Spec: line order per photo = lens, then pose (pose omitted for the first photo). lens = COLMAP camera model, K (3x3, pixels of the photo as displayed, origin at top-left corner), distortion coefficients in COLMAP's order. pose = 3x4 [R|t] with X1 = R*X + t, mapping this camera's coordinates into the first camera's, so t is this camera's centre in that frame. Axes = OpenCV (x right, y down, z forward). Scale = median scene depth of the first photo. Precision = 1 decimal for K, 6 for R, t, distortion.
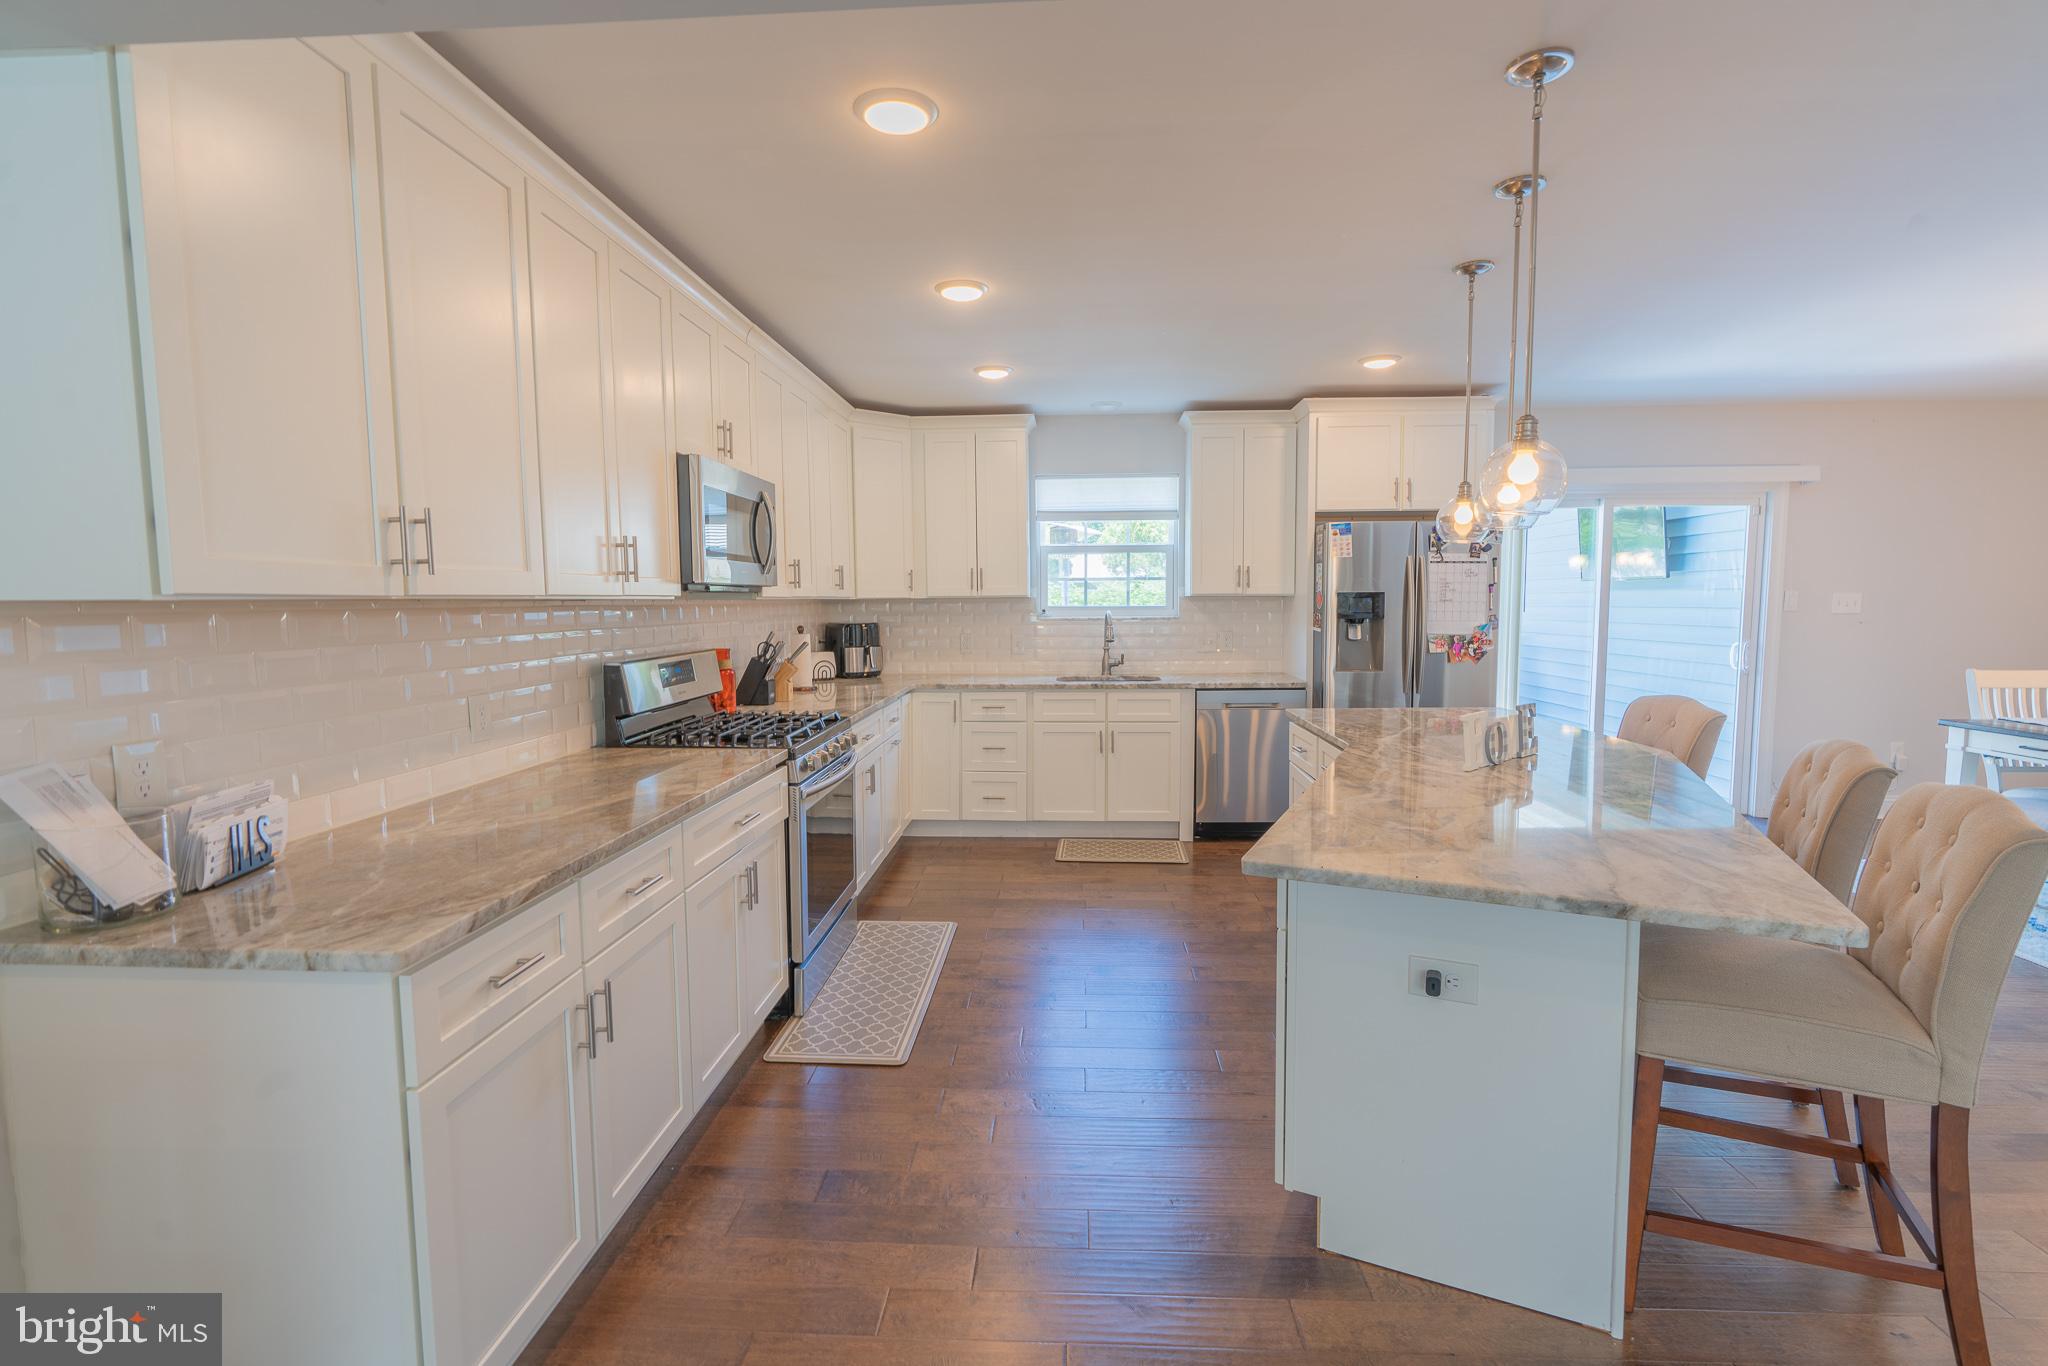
lens RADIAL K [[923.7, 0, 1032.3], [0, 923.7, 677.1], [0, 0, 1]] dist [-0.005801, 0.002229]
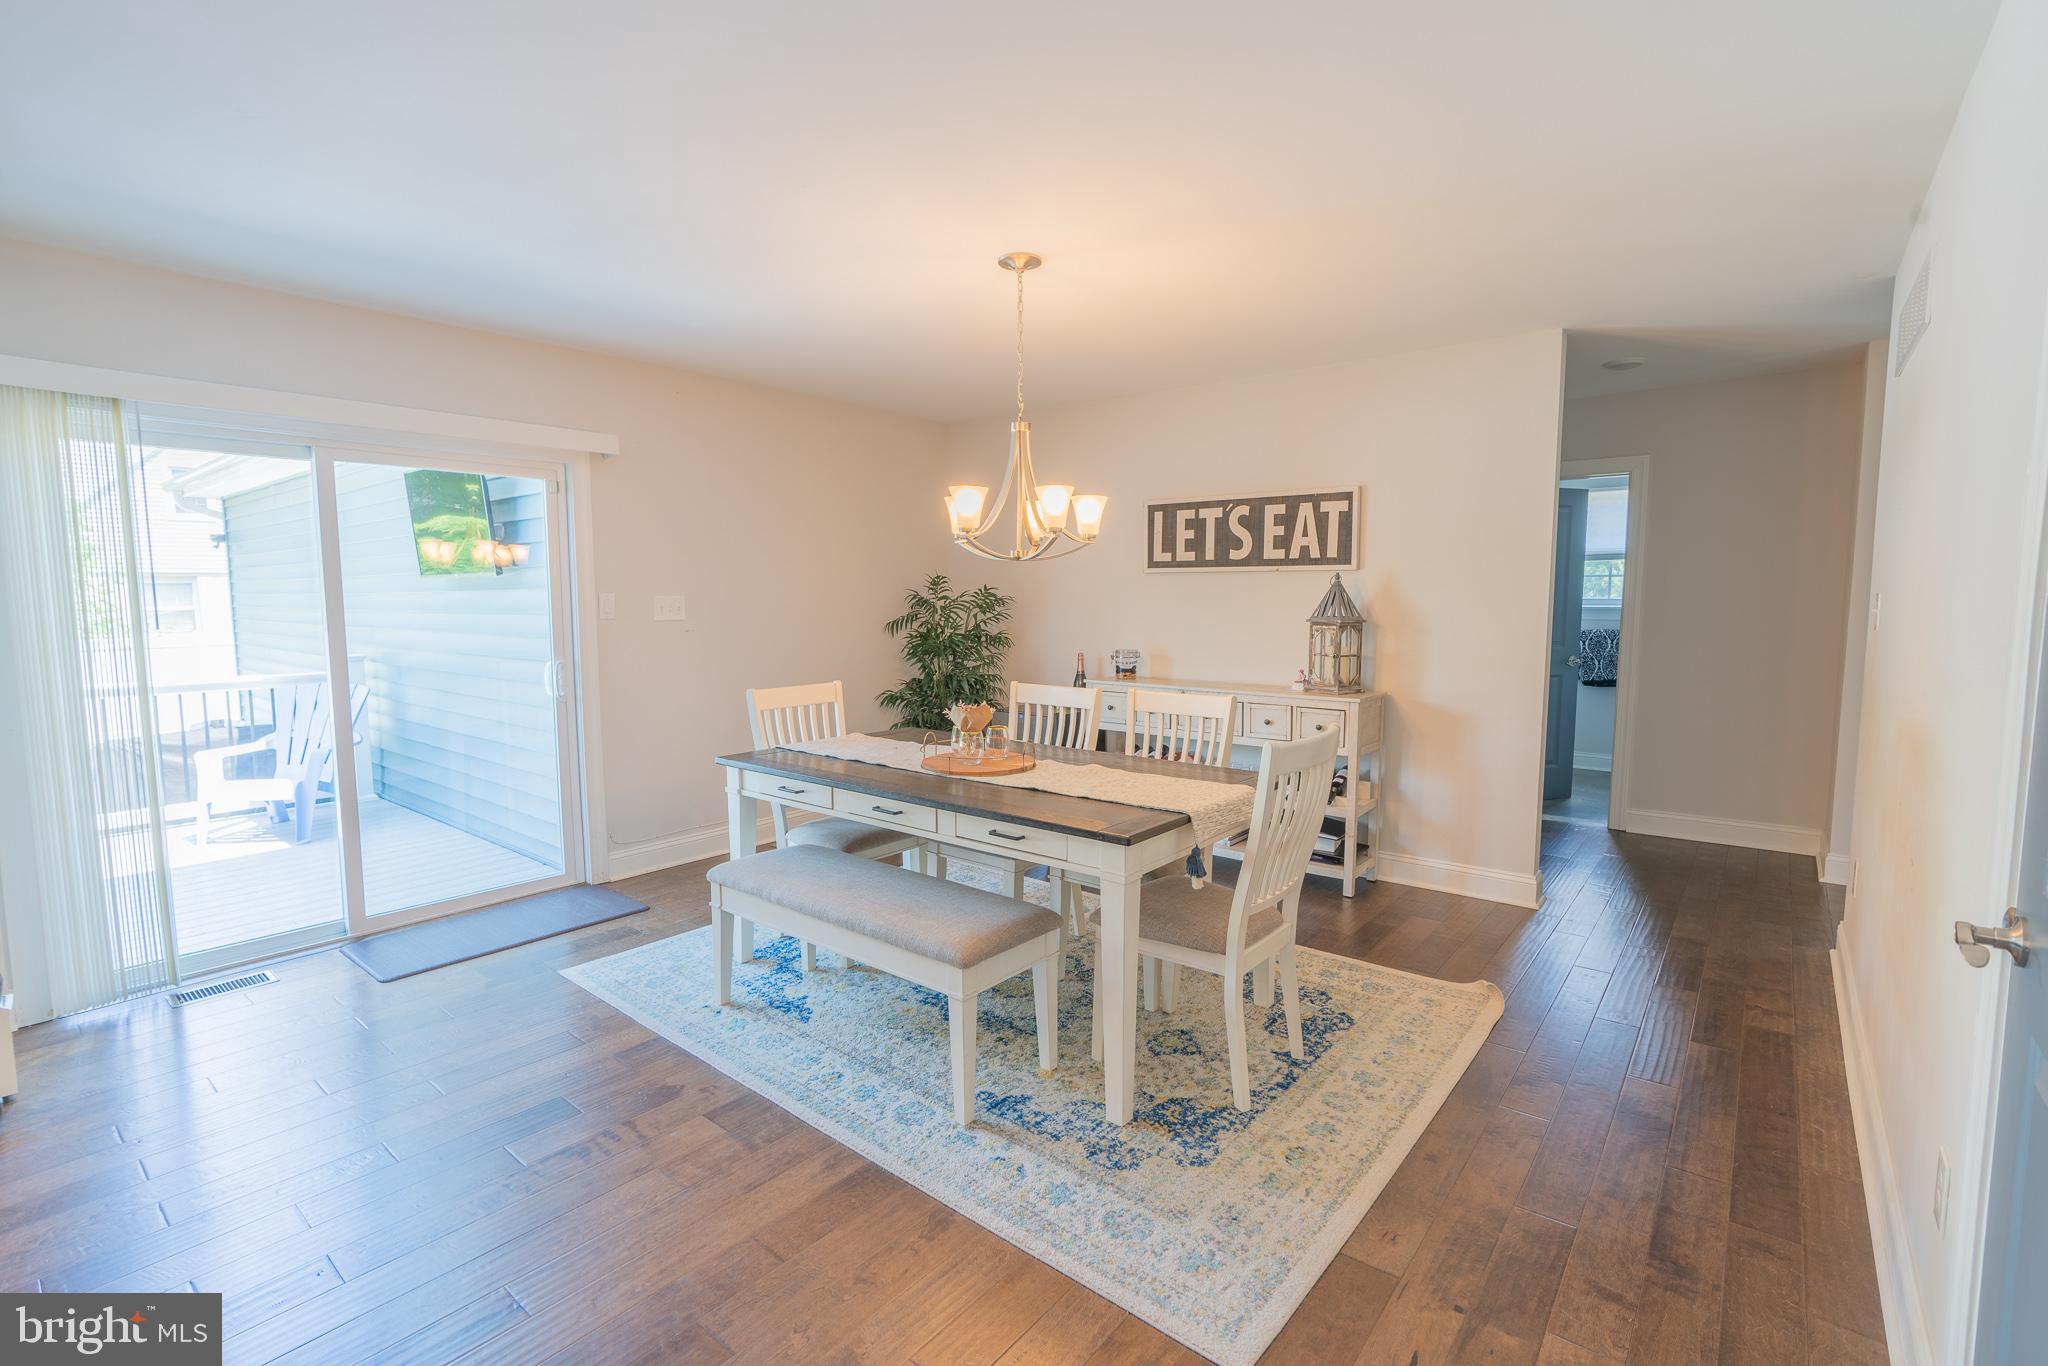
lens RADIAL K [[923.7, 0, 1031.6], [0, 923.7, 678.7], [0, 0, 1]] dist [-0.005801, 0.002229]
pose [[0.599070, -0.069581, 0.797667, 0.436061], [0.067672, 0.997053, 0.036150, -0.026576], [-0.797832, 0.032323, 0.602013, 0.255315]]
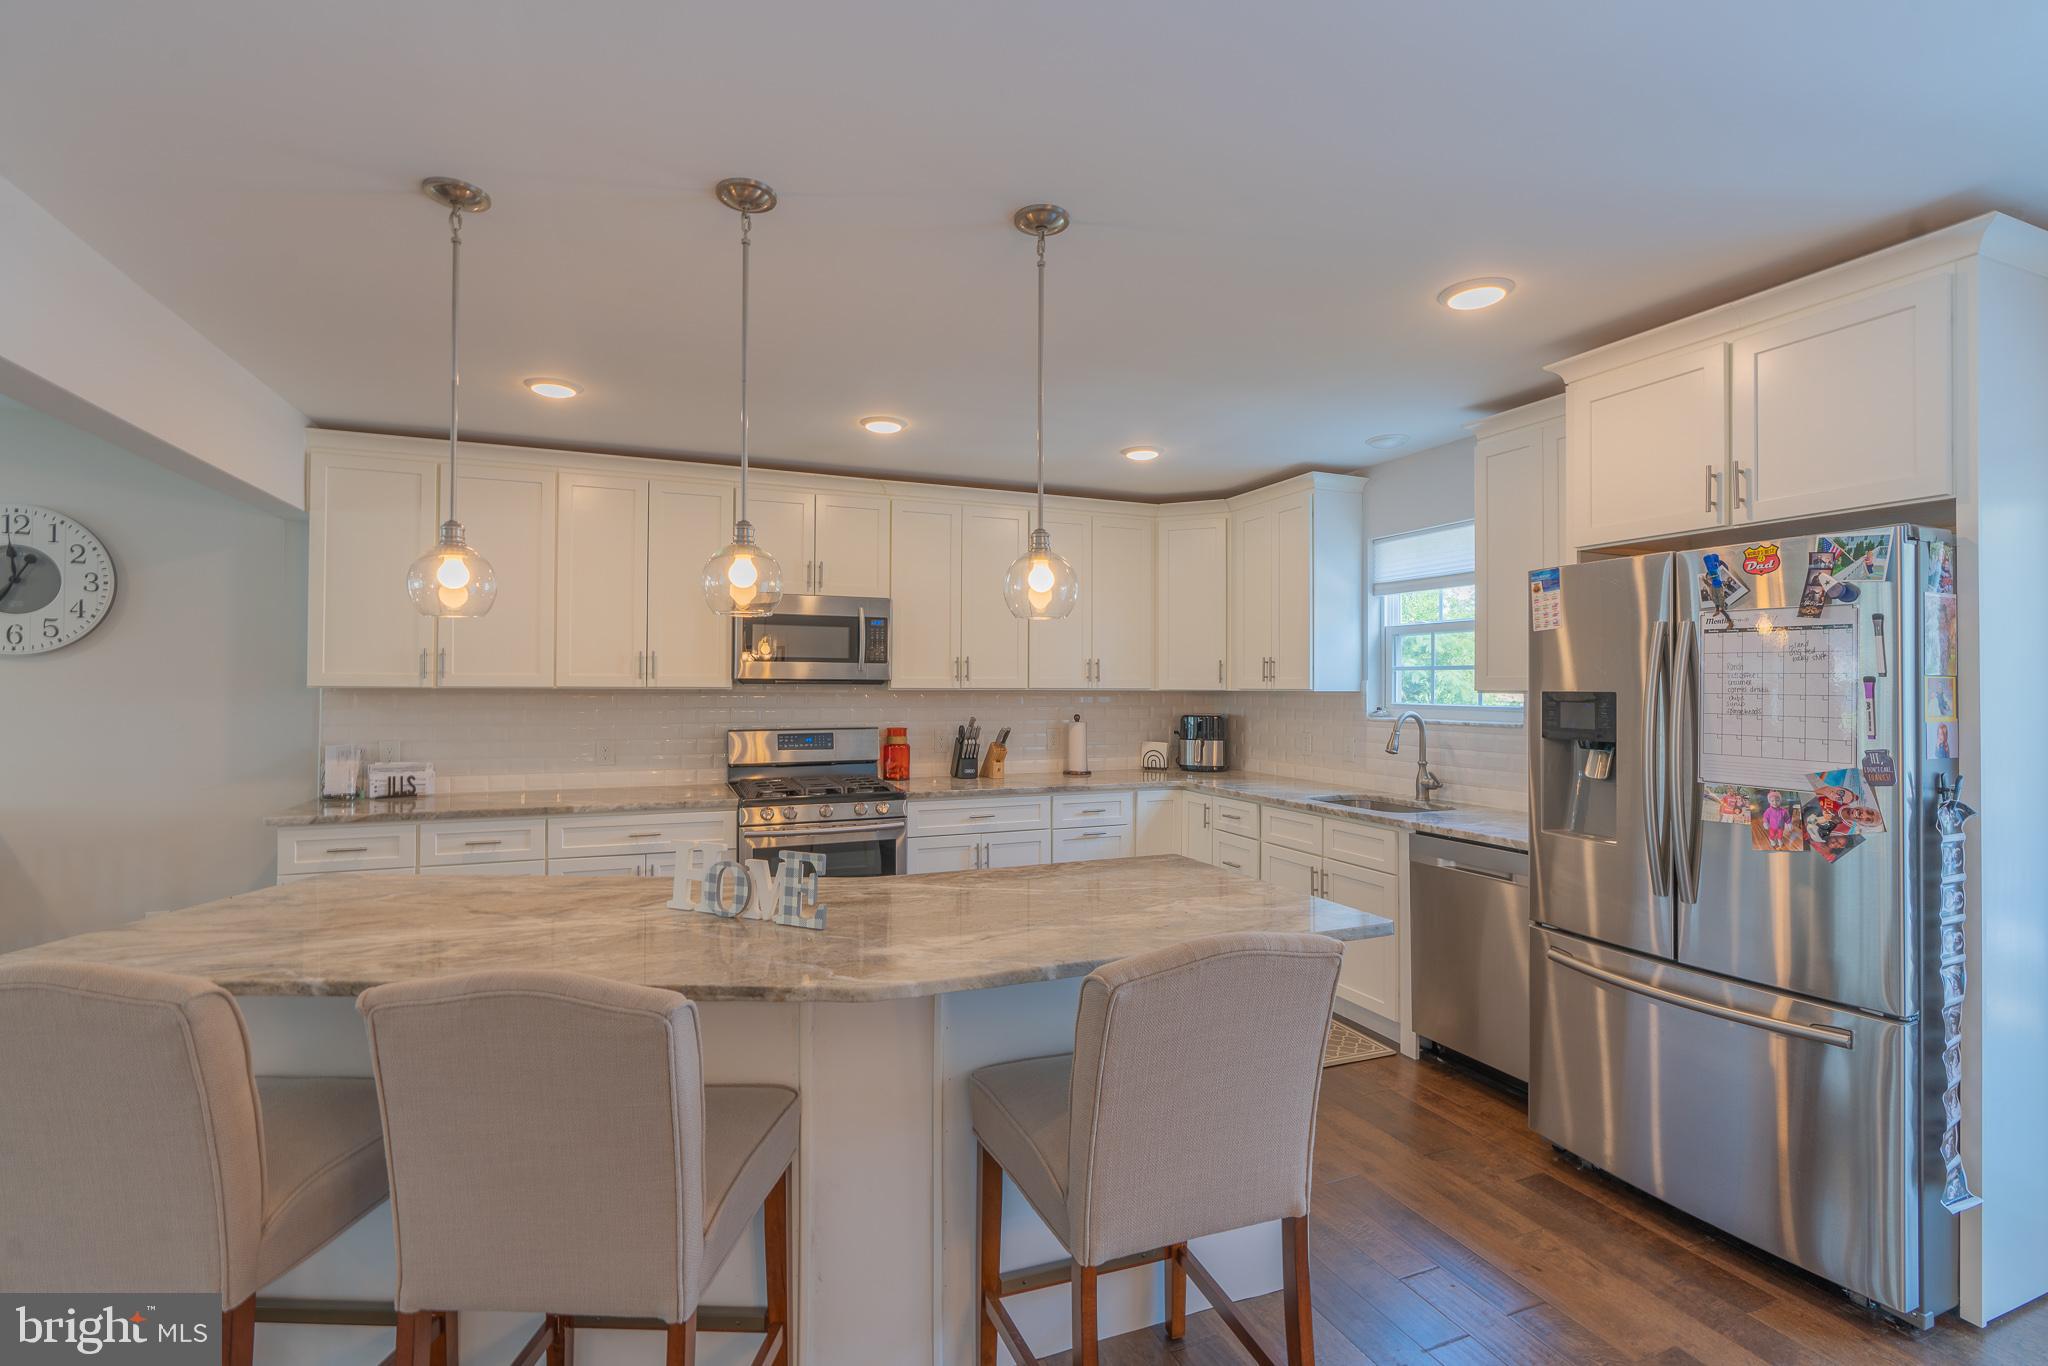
lens RADIAL K [[923.7, 0, 1018.2], [0, 923.7, 680.1], [0, 0, 1]] dist [-0.005801, 0.002229]
pose [[0.429110, 0.004368, -0.903242, 0.659466], [-0.084008, 0.995847, -0.035094, -0.048638], [0.899337, 0.090938, 0.427695, 0.438925]]
